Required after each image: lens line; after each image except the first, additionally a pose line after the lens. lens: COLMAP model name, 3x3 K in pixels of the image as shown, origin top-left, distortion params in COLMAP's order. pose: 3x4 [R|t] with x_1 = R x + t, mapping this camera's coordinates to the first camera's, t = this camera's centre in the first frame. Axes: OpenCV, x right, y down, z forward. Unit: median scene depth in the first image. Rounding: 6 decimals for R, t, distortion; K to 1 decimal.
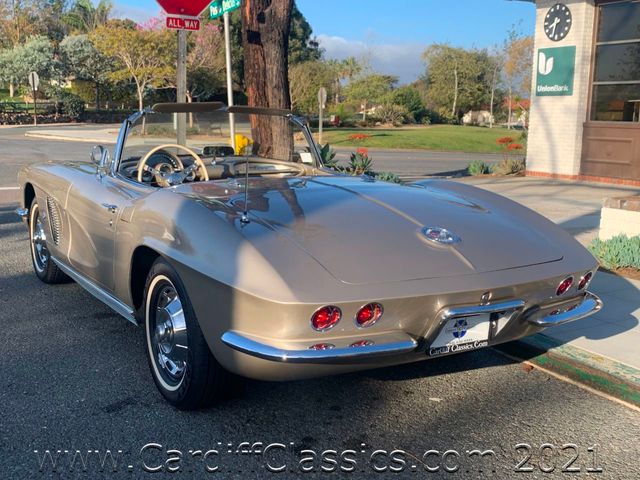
lens RADIAL K [[730.3, 0, 318.6], [0, 730.3, 236.9], [0, 0, 1]] dist [0.094322, -0.309676]
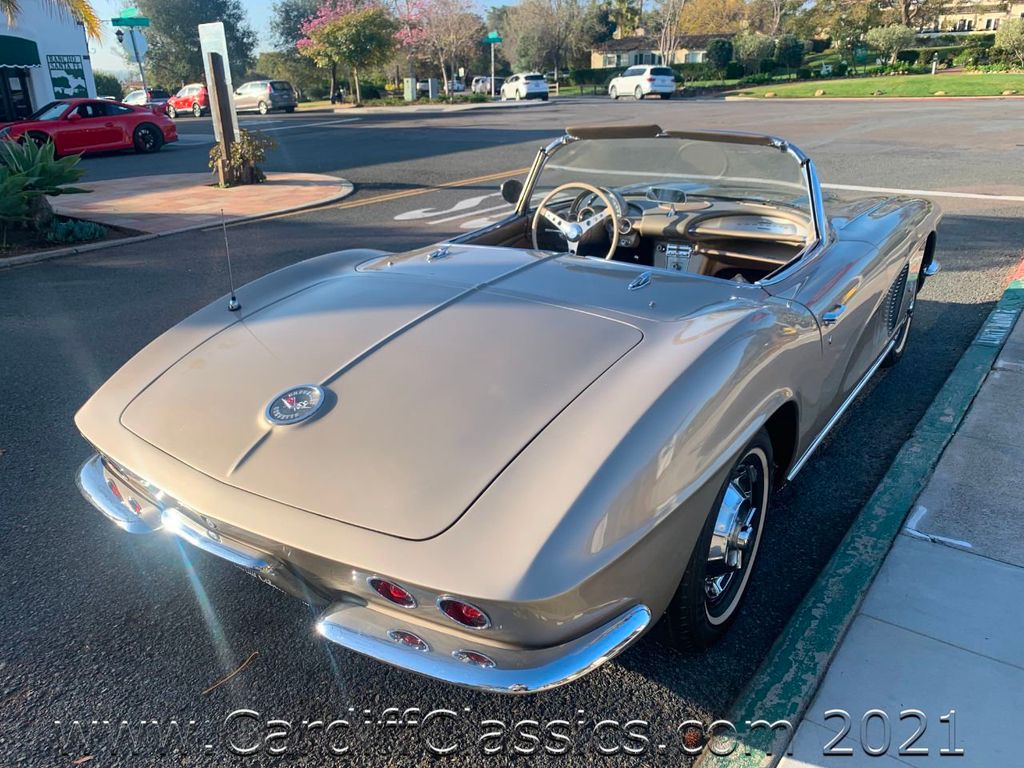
lens RADIAL K [[776.4, 0, 507.4], [0, 776.4, 382.4], [0, 0, 1]] dist [0.005023, 0.003141]
pose [[0.409765, 0.309339, -0.858139, 0.144489], [-0.123851, 0.950900, 0.283638, -0.041249], [0.903744, -0.009944, 0.427957, 0.163211]]
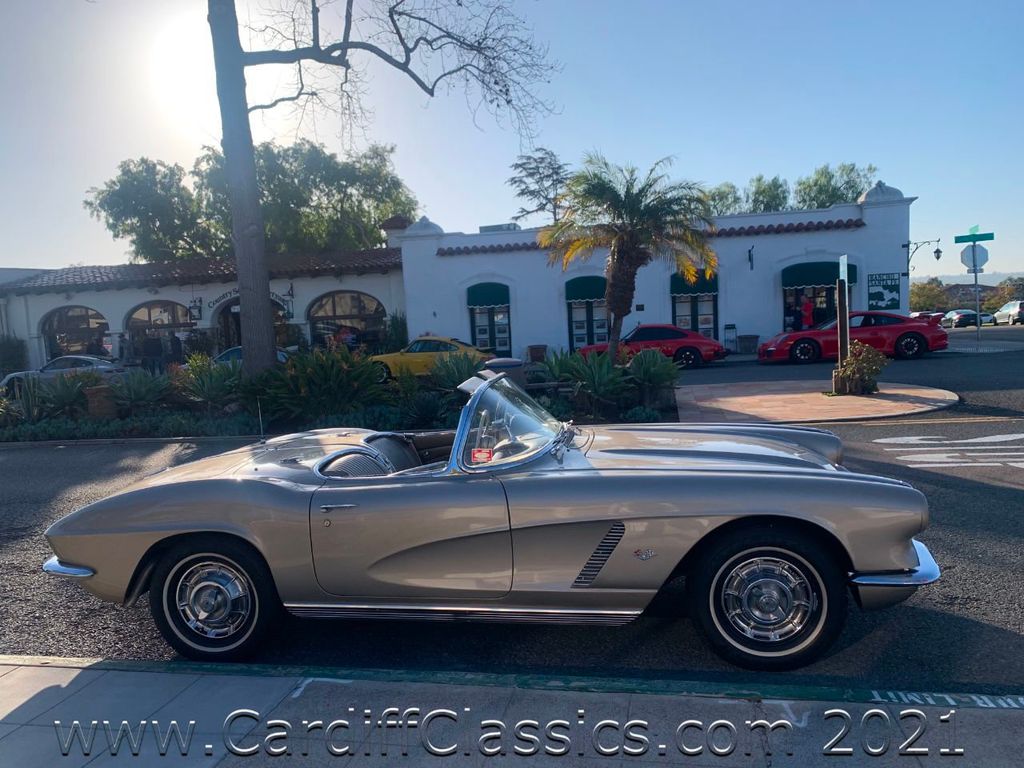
lens RADIAL K [[776.4, 0, 507.4], [0, 776.4, 382.4], [0, 0, 1]] dist [0.005023, 0.003141]
pose [[-0.627621, 0.082512, -0.774134, 0.176534], [-0.089611, 0.980102, 0.177116, -0.101622], [0.773344, 0.180533, -0.607739, 0.470268]]
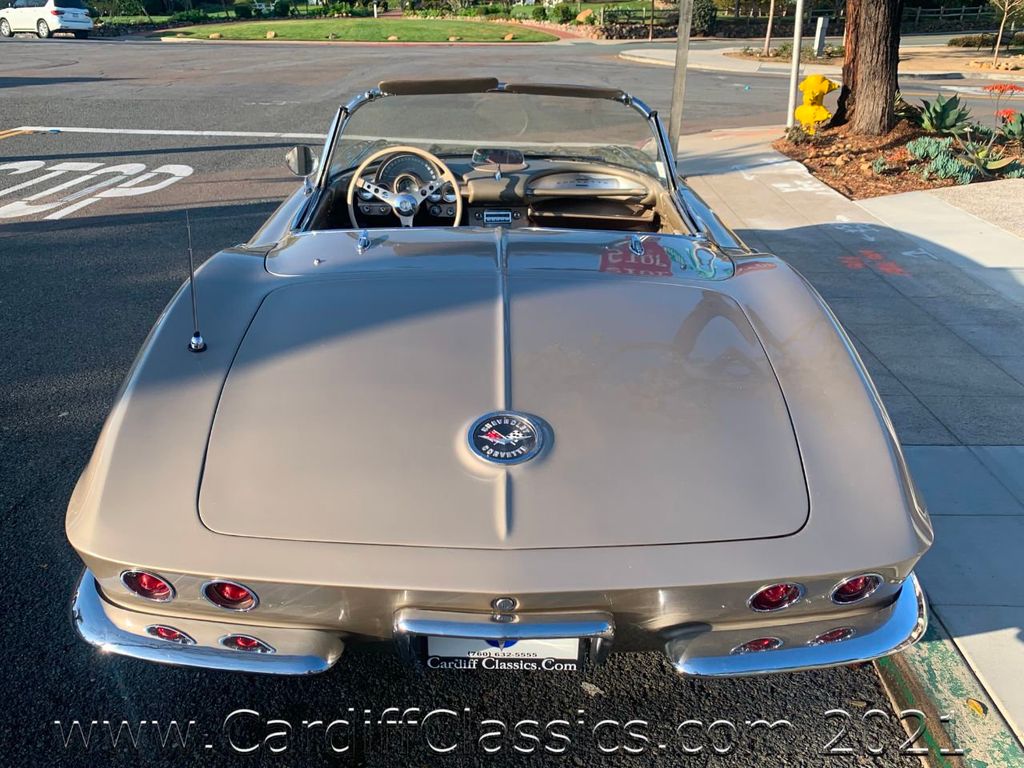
lens RADIAL K [[913.9, 0, 512.0], [0, 913.9, 384.0], [0, 0, 1]] dist [-0.000393, 0.016330]
pose [[0.864186, 0.184017, -0.468316, 0.082291], [-0.081385, 0.969591, 0.230803, -0.032619], [0.496547, -0.161343, 0.852883, 0.090350]]
